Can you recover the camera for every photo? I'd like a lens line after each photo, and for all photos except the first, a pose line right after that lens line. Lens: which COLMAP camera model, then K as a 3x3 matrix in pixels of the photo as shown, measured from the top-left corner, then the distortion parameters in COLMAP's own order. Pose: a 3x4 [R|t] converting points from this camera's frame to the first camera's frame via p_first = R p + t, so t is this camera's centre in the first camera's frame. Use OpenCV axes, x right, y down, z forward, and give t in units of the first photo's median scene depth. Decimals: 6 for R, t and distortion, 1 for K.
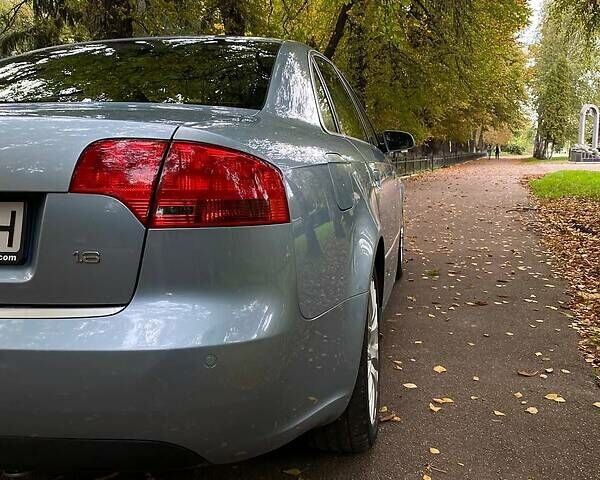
lens RADIAL K [[611.5, 0, 310.8], [0, 611.5, 247.4], [0, 0, 1]] dist [0.052251, -0.123227]
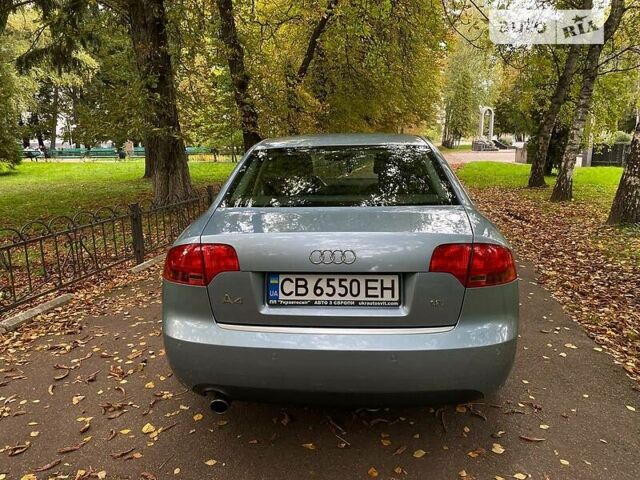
lens RADIAL K [[491.3, 0, 319.9], [0, 491.3, 241.3], [0, 0, 1]] dist [0.007596, -0.002599]
pose [[0.993216, -0.028036, 0.112852, -0.147322], [0.022190, 0.998362, 0.052738, -0.044803], [-0.114146, -0.049876, 0.992211, -0.090142]]
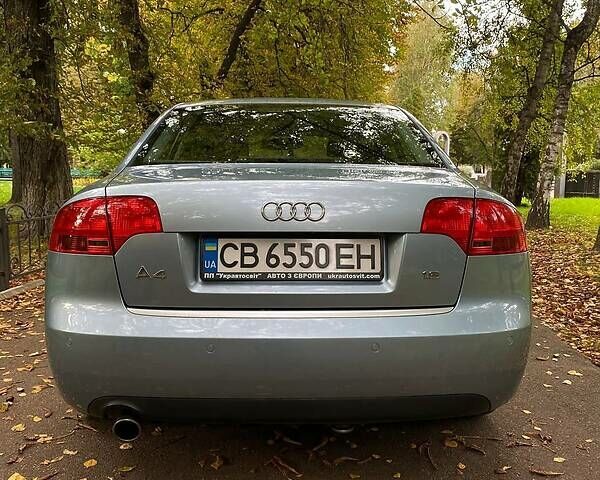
lens RADIAL K [[611.5, 0, 310.8], [0, 611.5, 247.4], [0, 0, 1]] dist [0.052251, -0.123227]
pose [[0.973139, -0.008461, 0.230061, -0.159685], [0.014393, 0.999605, -0.024120, -0.003310], [-0.229767, 0.026784, 0.972877, -0.066707]]
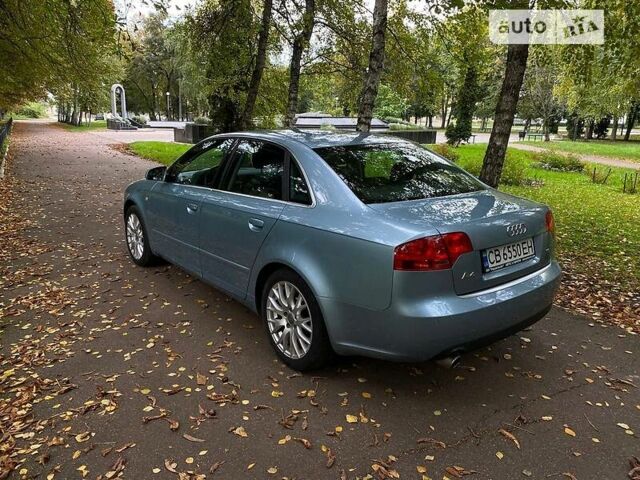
lens RADIAL K [[491.3, 0, 319.9], [0, 491.3, 241.3], [0, 0, 1]] dist [0.007596, -0.002599]
pose [[0.644672, -0.170088, 0.745297, -0.482785], [0.094942, 0.985200, 0.142714, -0.081422], [-0.758541, -0.021244, 0.651279, 0.035703]]
